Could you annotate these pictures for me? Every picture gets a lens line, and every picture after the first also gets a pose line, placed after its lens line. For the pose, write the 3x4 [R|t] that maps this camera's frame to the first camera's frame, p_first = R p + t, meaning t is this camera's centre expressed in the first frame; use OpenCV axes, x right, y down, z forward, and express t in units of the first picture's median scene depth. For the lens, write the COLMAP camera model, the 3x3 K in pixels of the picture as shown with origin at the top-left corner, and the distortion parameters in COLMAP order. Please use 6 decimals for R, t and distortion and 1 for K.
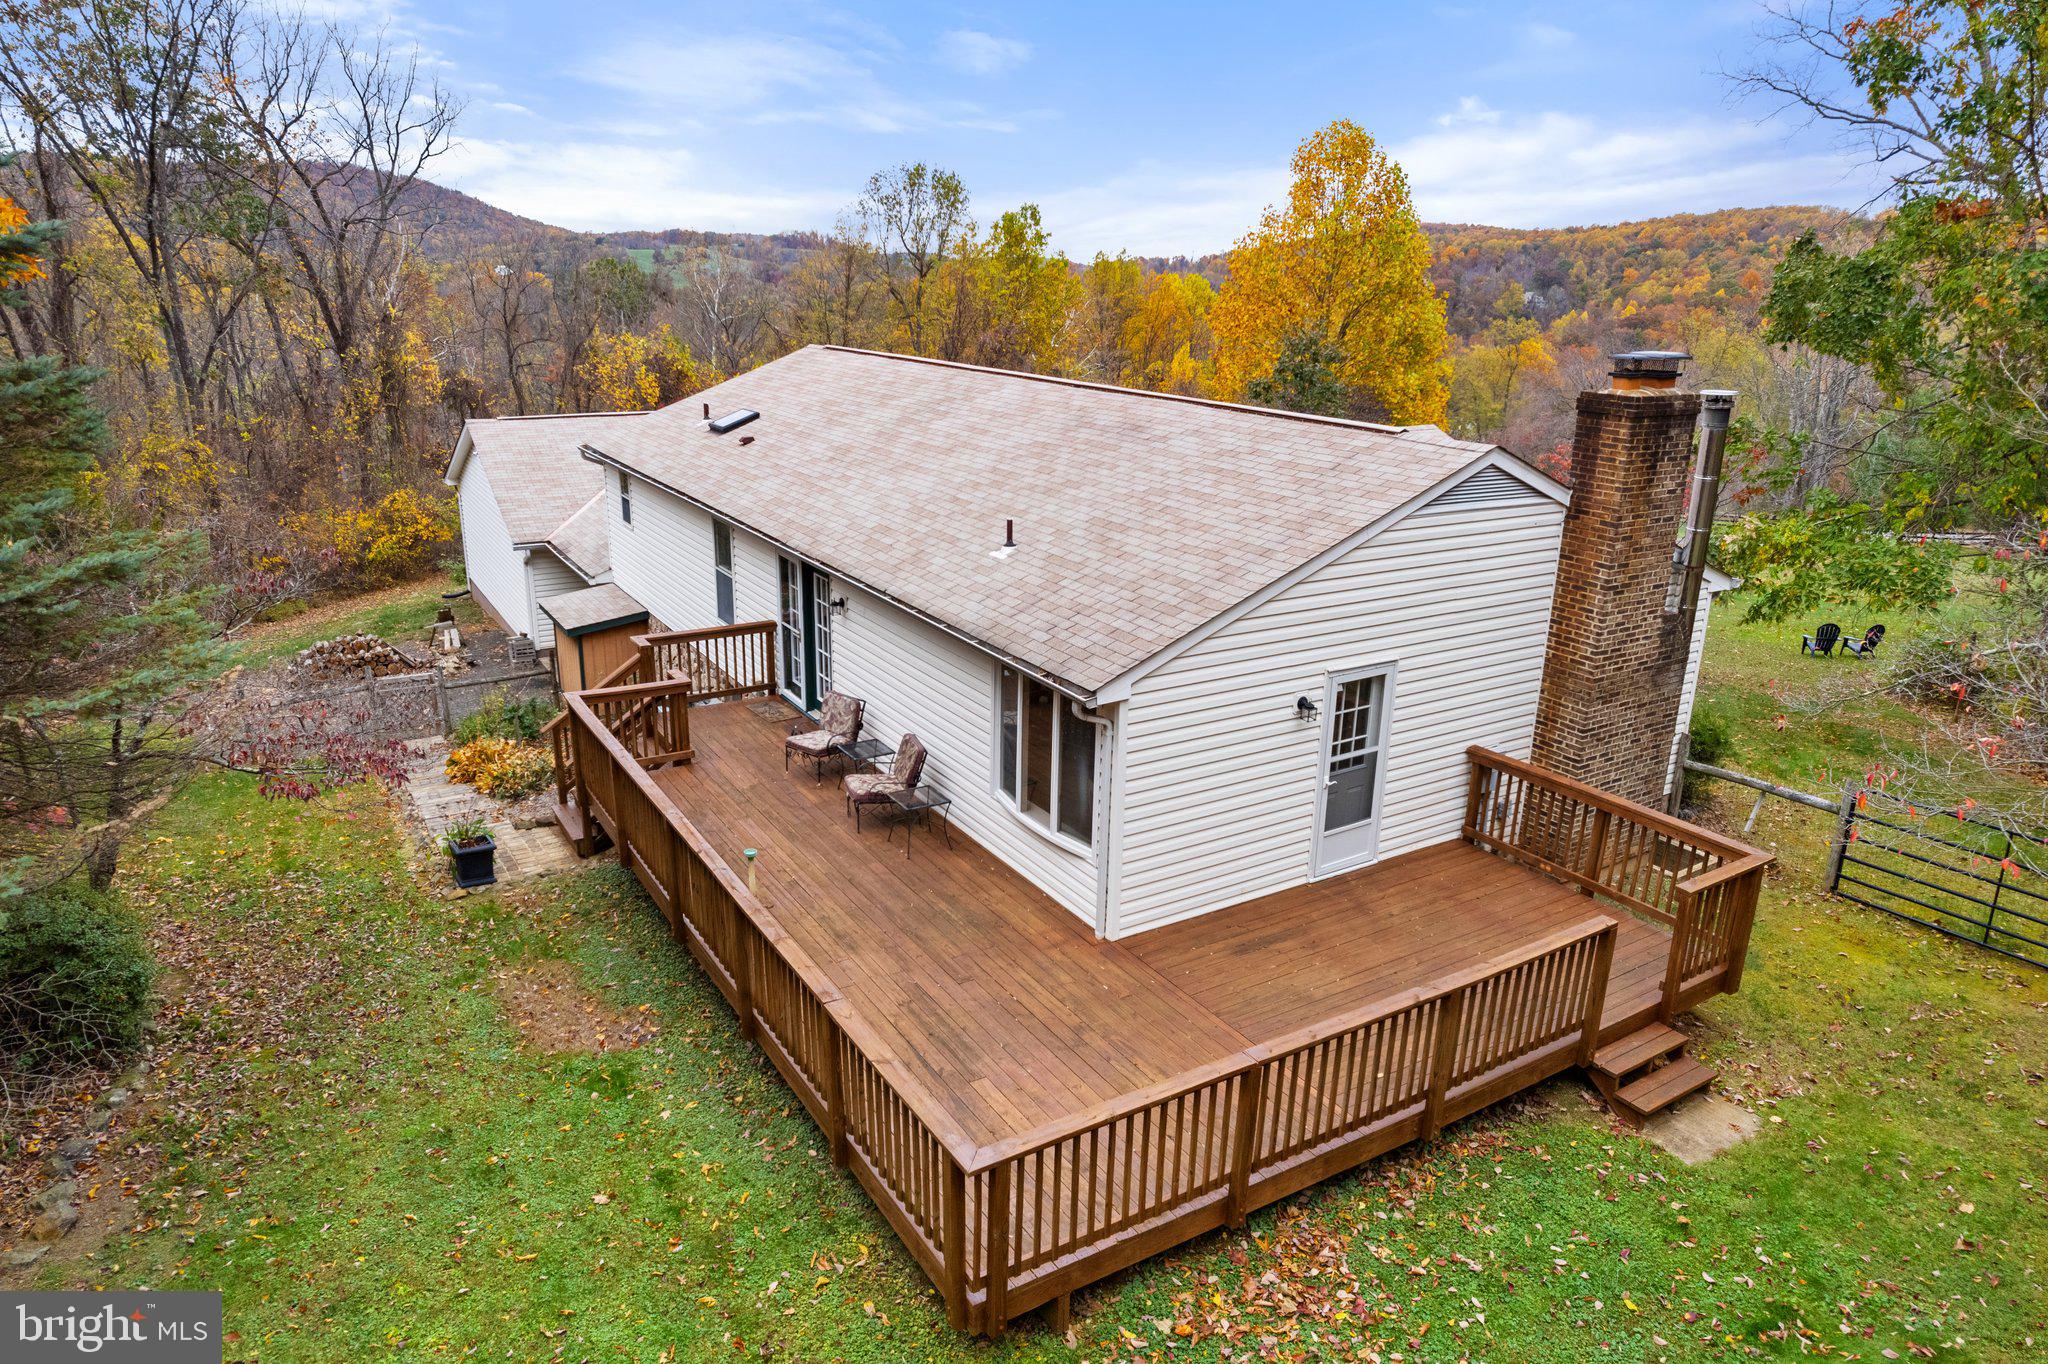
lens RADIAL K [[1306.0, 0, 1032.3], [0, 1306.0, 684.1], [0, 0, 1]] dist [-0.076685, 0.065567]
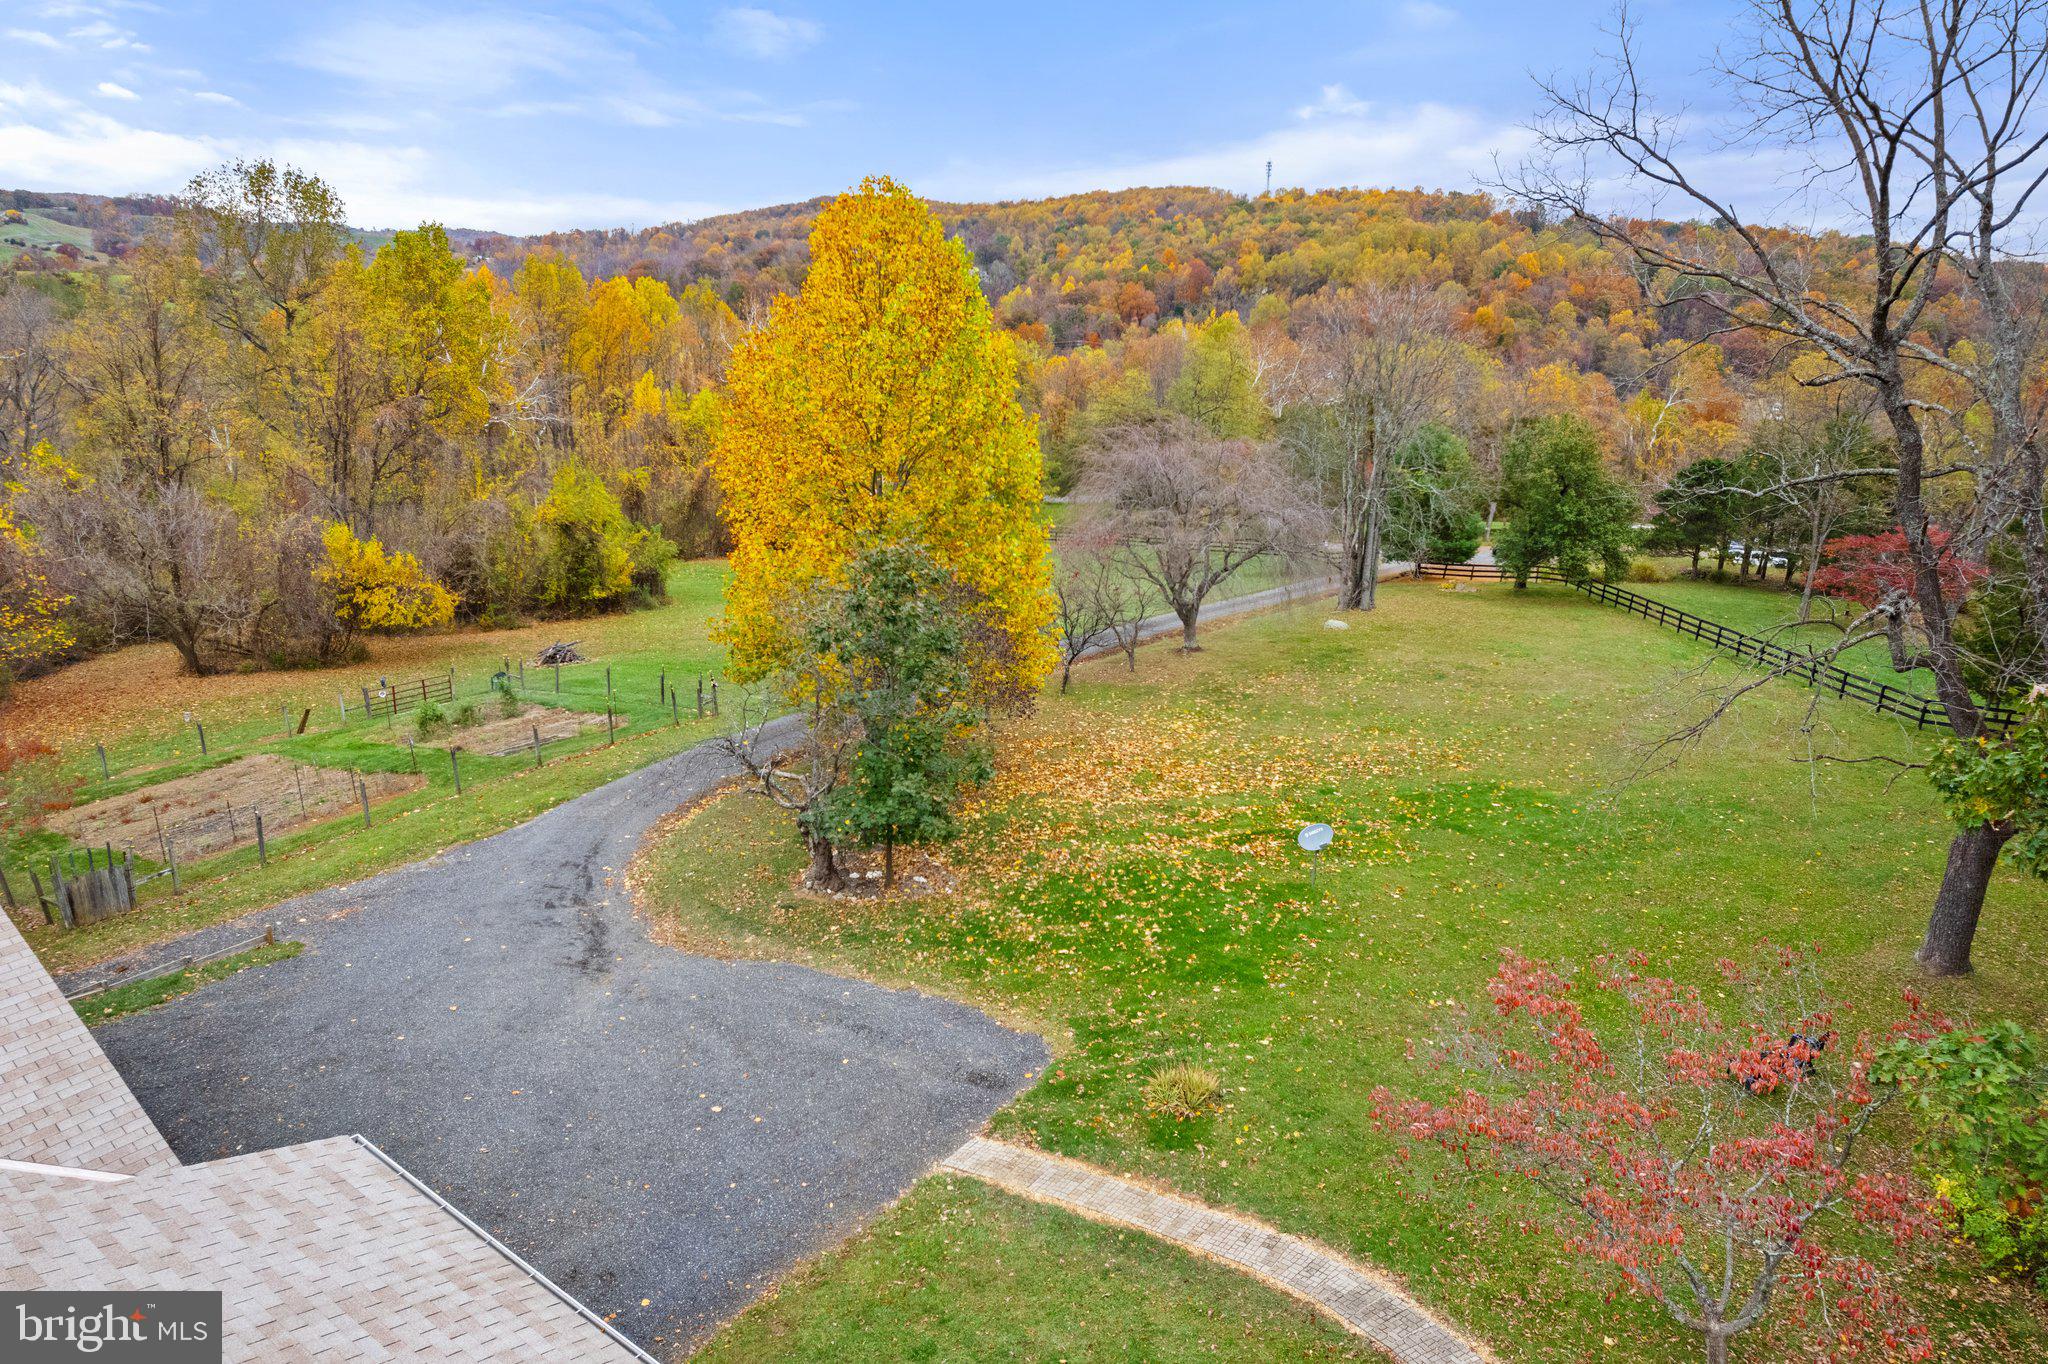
lens RADIAL K [[1306.0, 0, 1032.3], [0, 1306.0, 684.1], [0, 0, 1]] dist [-0.076685, 0.065567]
pose [[0.920316, -0.116434, 0.373445, 0.010992], [0.108632, 0.993196, 0.041950, -0.087359], [-0.375788, 0.001961, 0.926703, 0.149354]]
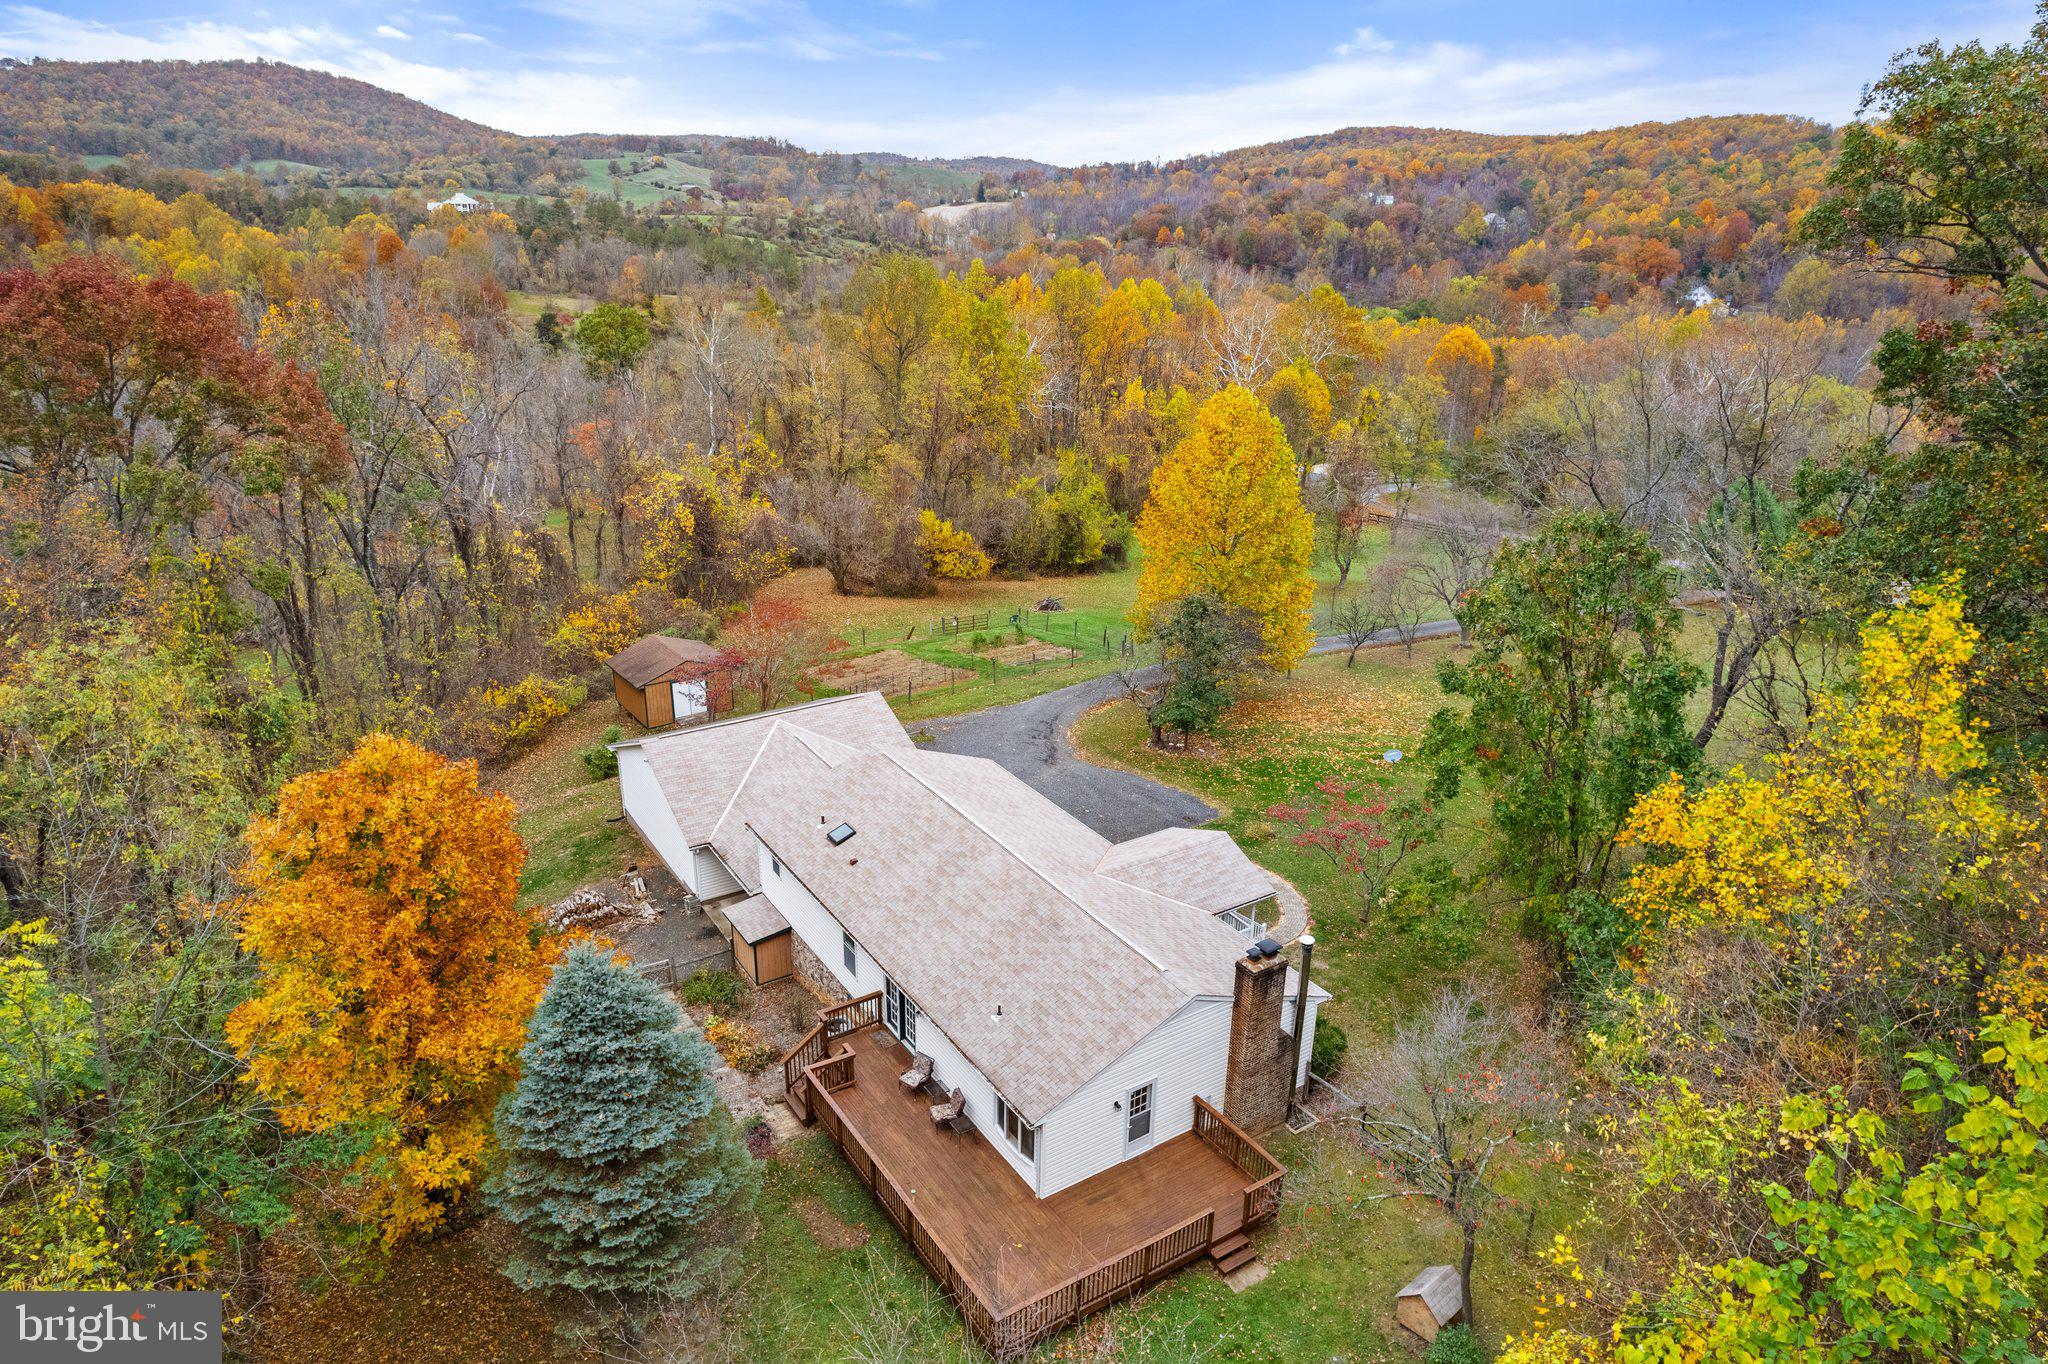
lens RADIAL K [[1306.0, 0, 1032.3], [0, 1306.0, 684.1], [0, 0, 1]] dist [-0.076685, 0.065567]
pose [[0.999656, -0.012247, 0.023214, -0.000665], [0.010585, 0.997464, 0.070384, -0.108145], [-0.024017, -0.070114, 0.997250, -0.161670]]
